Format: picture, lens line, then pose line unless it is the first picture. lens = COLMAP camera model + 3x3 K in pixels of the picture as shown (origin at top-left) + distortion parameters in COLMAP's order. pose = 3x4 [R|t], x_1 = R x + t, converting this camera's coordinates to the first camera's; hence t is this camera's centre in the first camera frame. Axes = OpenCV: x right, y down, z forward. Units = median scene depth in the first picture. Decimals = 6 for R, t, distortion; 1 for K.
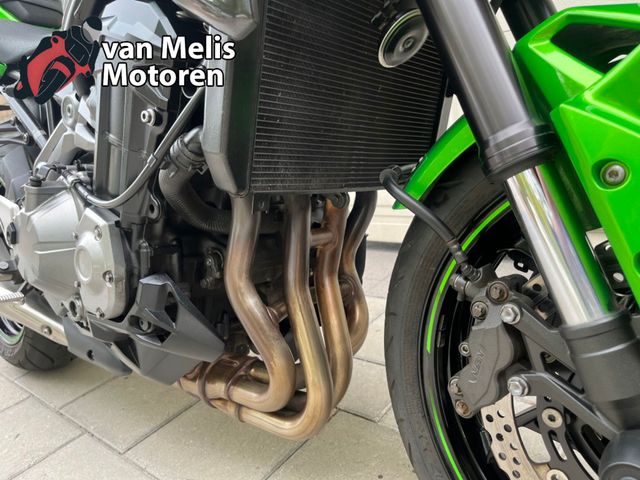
lens RADIAL K [[485.1, 0, 320.0], [0, 485.1, 240.0], [0, 0, 1]] dist [0.009530, 0.004216]
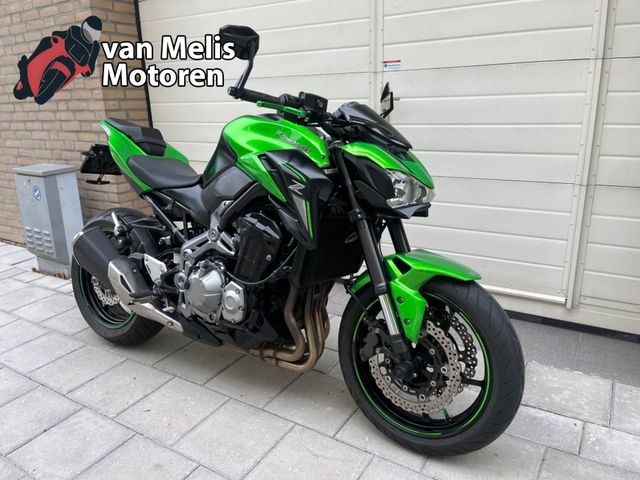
lens RADIAL K [[487.4, 0, 320.0], [0, 487.4, 240.0], [0, 0, 1]] dist [0.012414, -0.000332]
pose [[0.985254, 0.076319, 0.153134, -0.437876], [-0.078233, 0.996914, 0.006504, -0.351358], [-0.152165, -0.018388, 0.988184, -1.722751]]
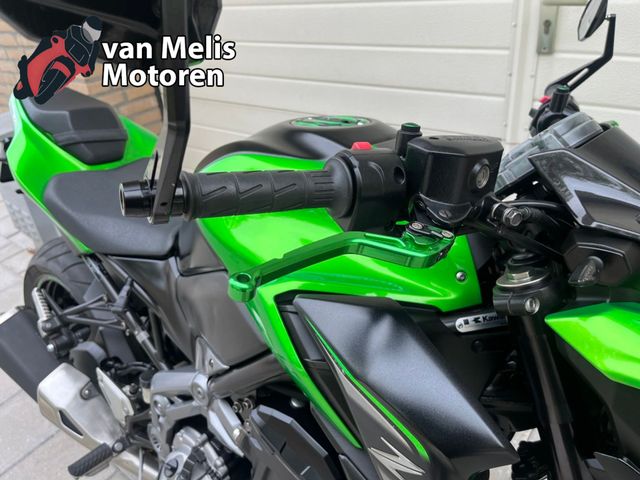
lens RADIAL K [[488.5, 0, 320.0], [0, 488.5, 240.0], [0, 0, 1]] dist [0.030126, -0.069246]
pose [[0.998943, 0.030464, 0.034416, -0.354158], [-0.038830, 0.960000, 0.277295, -1.101809], [-0.024592, -0.278338, 0.960168, 0.042181]]
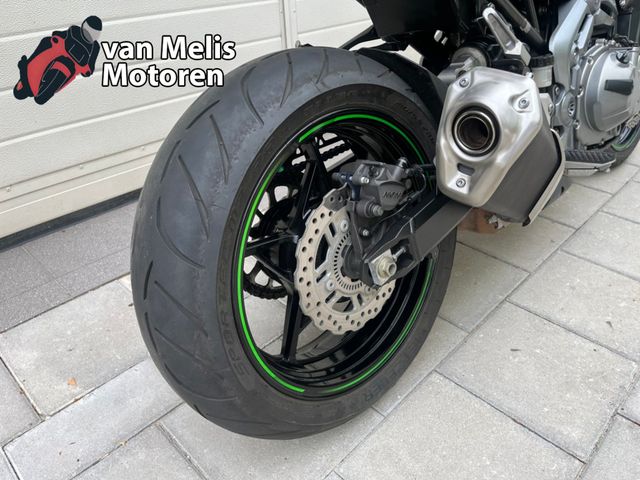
lens RADIAL K [[502.4, 0, 320.0], [0, 502.4, 240.0], [0, 0, 1]] dist [-0.007627, -0.007699]
pose [[0.094628, -0.396292, 0.913235, -2.642441], [0.274629, 0.892146, 0.358684, -0.460142], [-0.956883, 0.216859, 0.193255, 2.001441]]
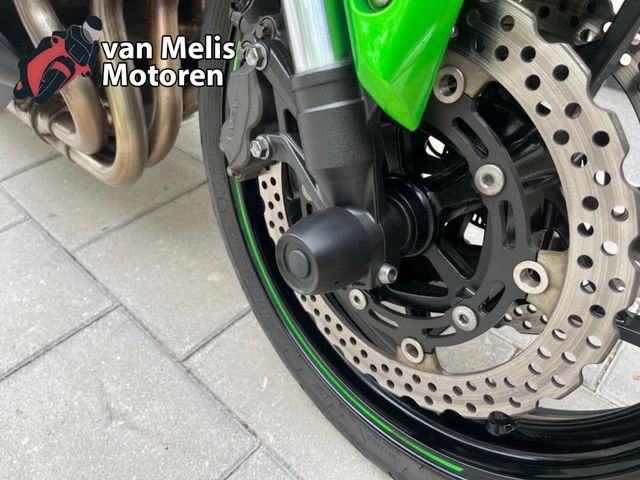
lens RADIAL K [[485.1, 0, 320.0], [0, 485.1, 240.0], [0, 0, 1]] dist [0.009530, 0.004216]
pose [[0.988862, 0.144561, 0.035417, 0.347657], [-0.146024, 0.896268, 0.418785, 0.051235], [0.028797, -0.419293, 0.907394, 0.109586]]
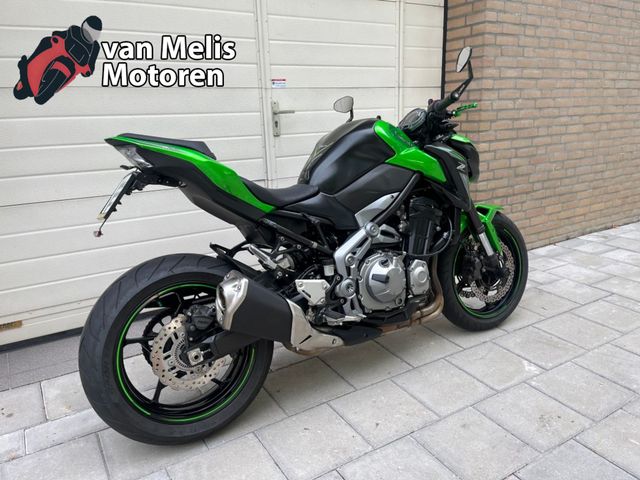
lens RADIAL K [[488.5, 0, 320.0], [0, 488.5, 240.0], [0, 0, 1]] dist [0.030126, -0.069246]
pose [[0.326257, -0.111704, 0.938658, -3.642494], [0.226955, 0.973205, 0.036931, -0.446030], [-0.917632, 0.200984, 0.342866, 0.491333]]
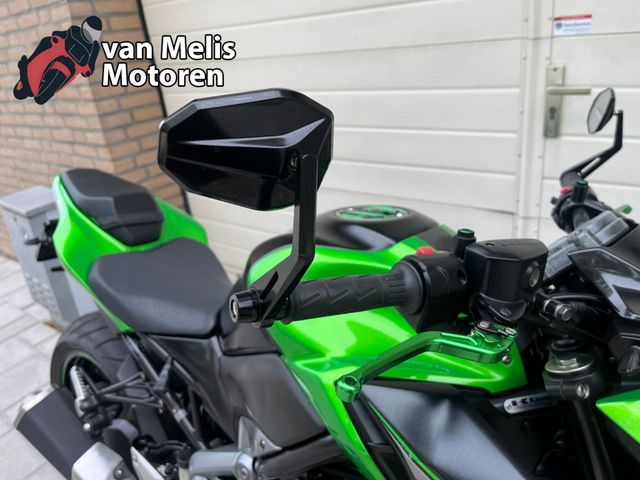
lens RADIAL K [[491.7, 0, 320.0], [0, 491.7, 240.0], [0, 0, 1]] dist [0.002282, -0.006870]
pose [[0.999284, 0.021125, 0.031382, -0.470479], [-0.025757, 0.987510, 0.155436, -1.175455], [-0.027707, -0.156134, 0.987347, -0.033775]]
